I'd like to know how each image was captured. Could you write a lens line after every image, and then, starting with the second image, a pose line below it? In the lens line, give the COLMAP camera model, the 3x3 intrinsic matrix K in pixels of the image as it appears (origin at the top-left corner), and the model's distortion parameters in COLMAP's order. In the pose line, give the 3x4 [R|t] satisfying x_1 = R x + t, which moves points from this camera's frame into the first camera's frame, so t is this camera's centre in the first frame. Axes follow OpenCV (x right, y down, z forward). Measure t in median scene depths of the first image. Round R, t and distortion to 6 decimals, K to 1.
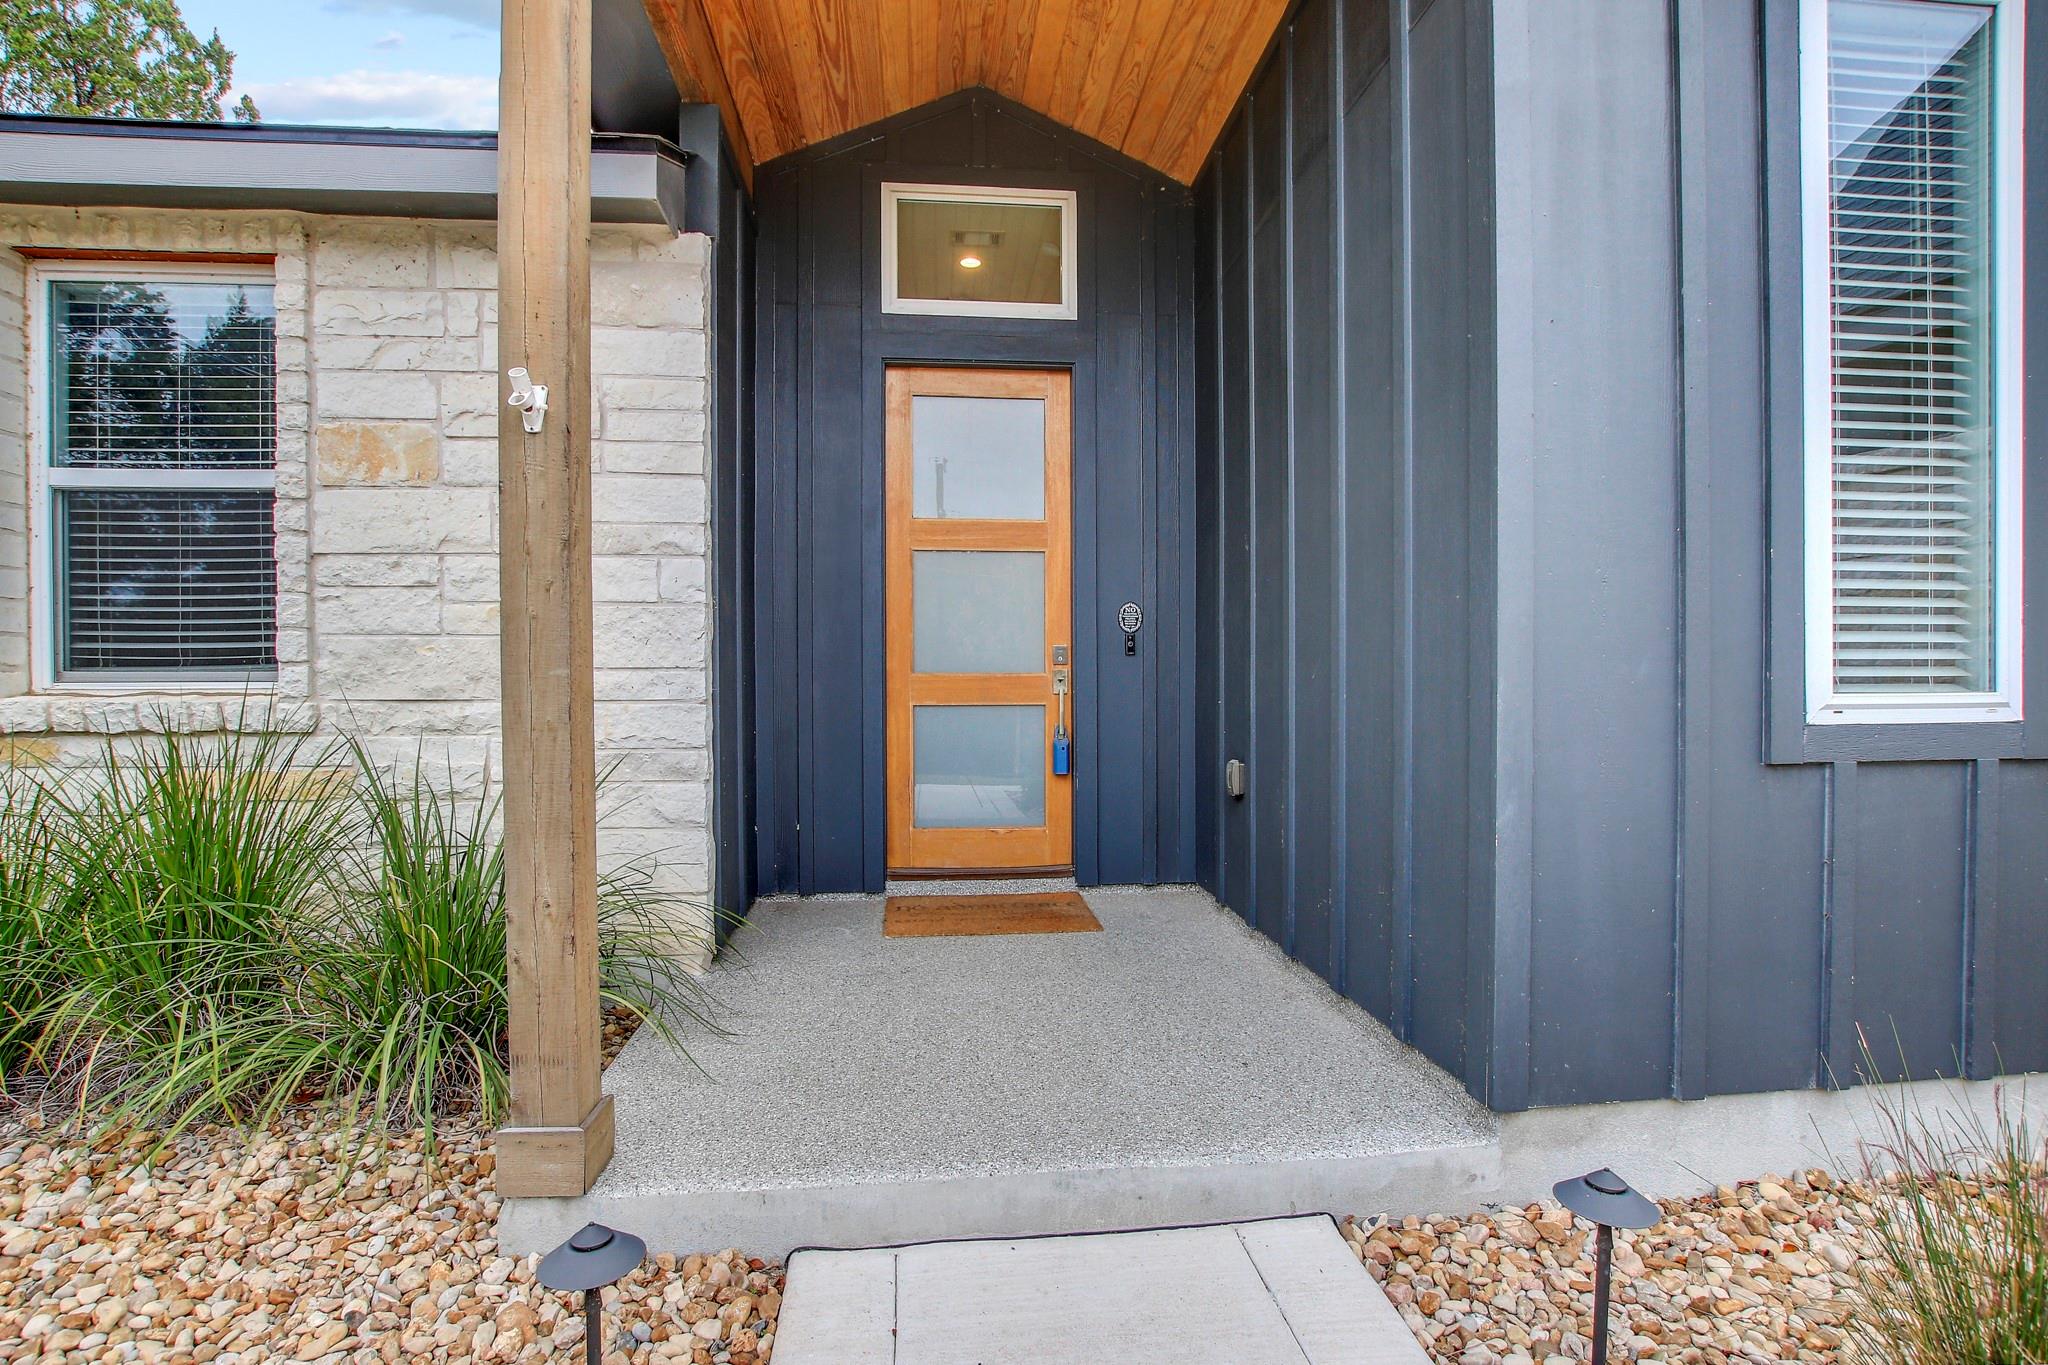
lens RADIAL K [[948.5, 0, 1016.5], [0, 948.5, 680.8], [0, 0, 1]] dist [-0.032072, 0.008189]
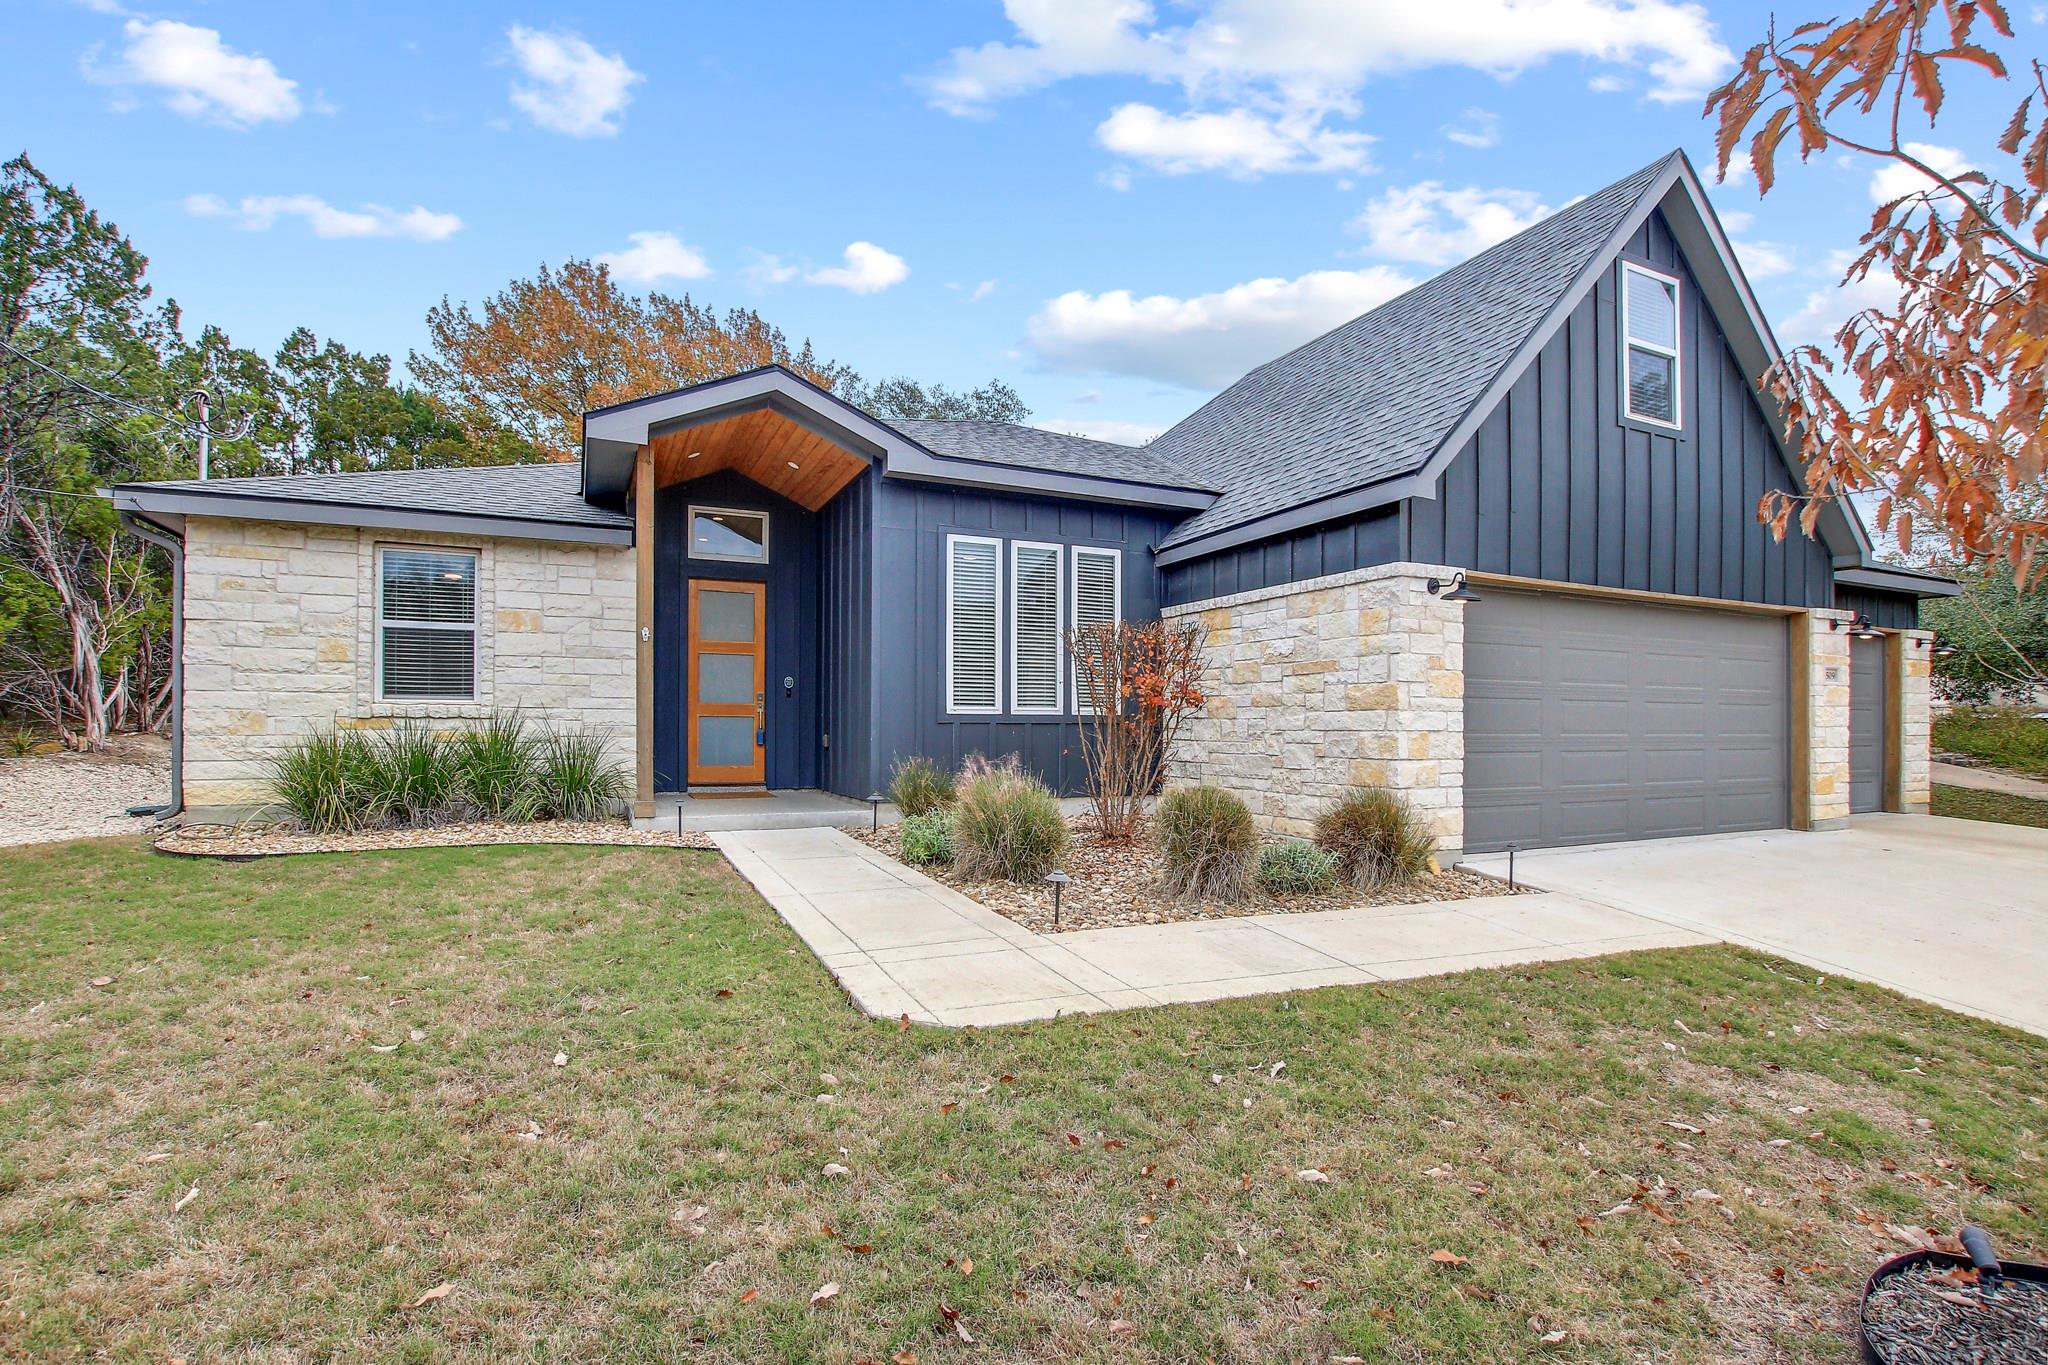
lens RADIAL K [[940.3, 0, 1026.0], [0, 940.3, 726.2], [0, 0, 1]] dist [-0.028977, 0.000029]
pose [[0.938662, 0.007087, 0.344764, -0.204345], [-0.004348, 0.999953, -0.008718, 0.094635], [-0.344810, 0.006684, 0.938649, -2.149570]]
